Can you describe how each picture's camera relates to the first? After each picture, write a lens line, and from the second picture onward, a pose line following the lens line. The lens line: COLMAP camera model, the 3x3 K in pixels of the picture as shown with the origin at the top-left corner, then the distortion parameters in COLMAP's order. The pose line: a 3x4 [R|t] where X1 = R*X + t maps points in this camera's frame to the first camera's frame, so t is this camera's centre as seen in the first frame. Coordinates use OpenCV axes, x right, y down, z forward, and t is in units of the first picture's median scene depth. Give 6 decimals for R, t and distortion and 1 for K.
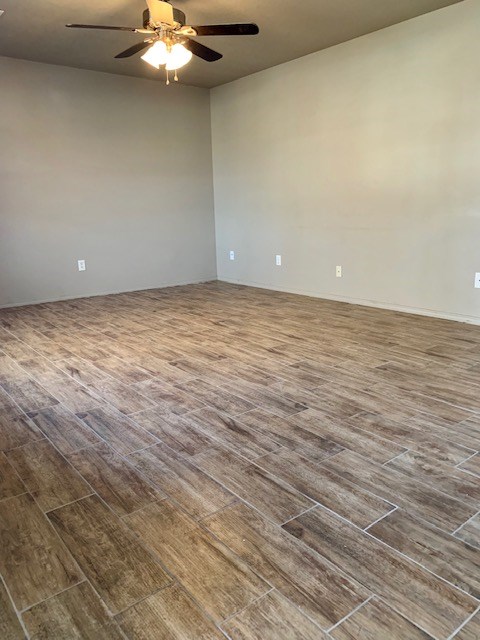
lens RADIAL K [[487.6, 0, 242.3], [0, 487.6, 315.0], [0, 0, 1]] dist [0.024952, -0.031040]
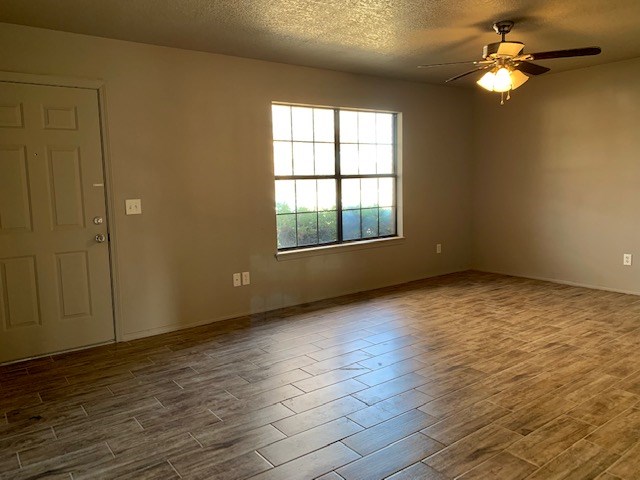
lens RADIAL K [[487.6, 0, 317.5], [0, 487.6, 240.1], [0, 0, 1]] dist [0.024952, -0.031040]
pose [[-0.028932, 0.147910, -0.988578, 1.479888], [-0.194846, 0.969186, 0.150711, -0.393006], [0.980407, 0.196980, 0.000779, 0.983430]]
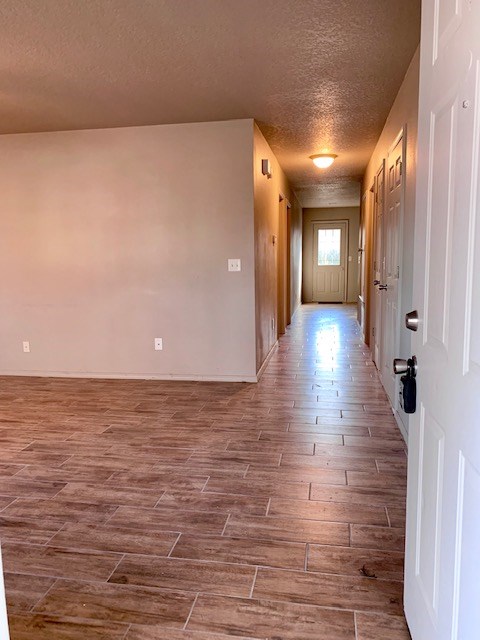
lens RADIAL K [[487.6, 0, 238.2], [0, 487.6, 320.7], [0, 0, 1]] dist [0.024952, -0.031040]
pose [[0.755756, -0.076774, 0.650337, -0.276877], [0.142716, 0.988543, -0.049150, -0.066388], [-0.639112, 0.129959, 0.758054, -0.138033]]
